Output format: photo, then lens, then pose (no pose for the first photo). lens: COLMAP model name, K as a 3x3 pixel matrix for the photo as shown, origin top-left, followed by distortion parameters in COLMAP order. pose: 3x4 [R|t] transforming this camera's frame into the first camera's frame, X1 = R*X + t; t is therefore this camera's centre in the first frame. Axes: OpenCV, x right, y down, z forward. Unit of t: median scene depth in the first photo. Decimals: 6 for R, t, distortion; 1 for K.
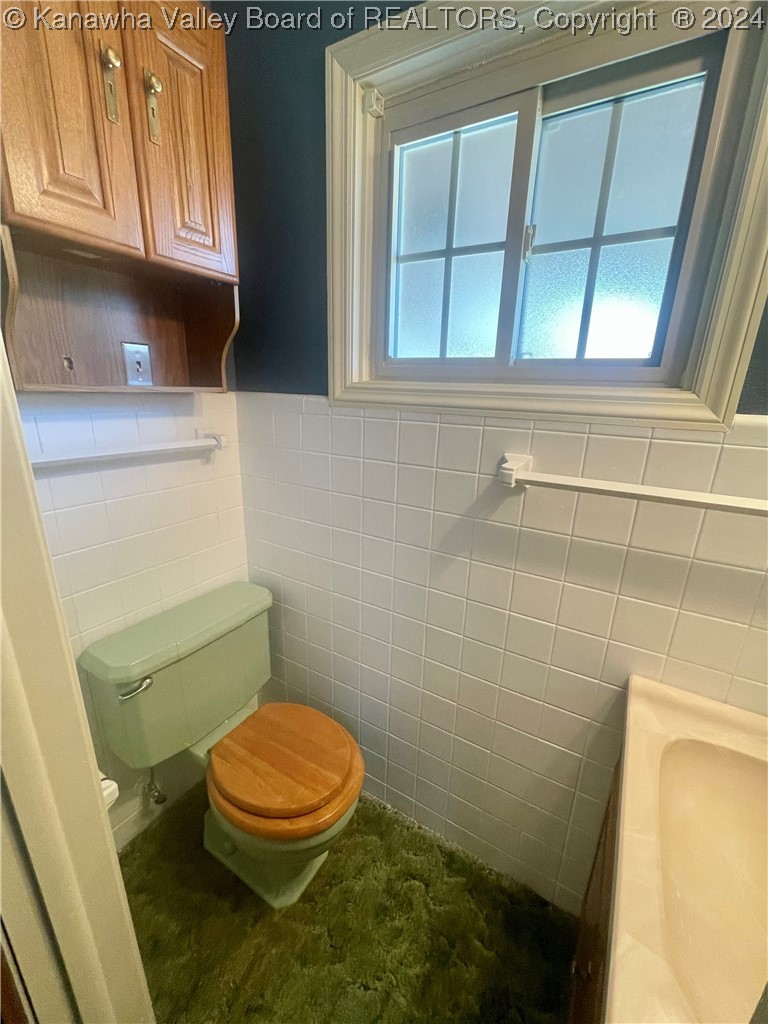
lens RADIAL K [[420.5, 0, 384.0], [0, 420.5, 512.0], [0, 0, 1]] dist [0.001066, -0.000034]
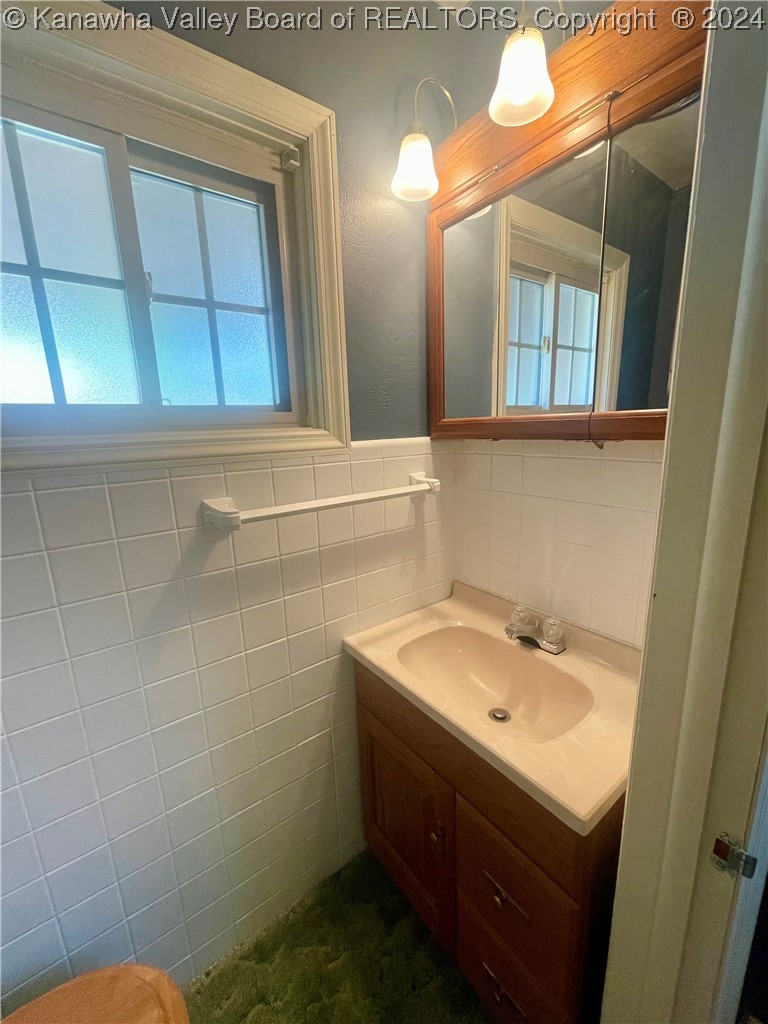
lens RADIAL K [[412.5, 0, 384.1], [0, 412.5, 518.2], [0, 0, 1]] dist [0.015931, -0.008340]
pose [[0.373438, -0.239196, 0.896287, -0.450250], [0.314987, 0.941477, 0.120017, -0.089287], [-0.872541, 0.237500, 0.426927, 0.250053]]
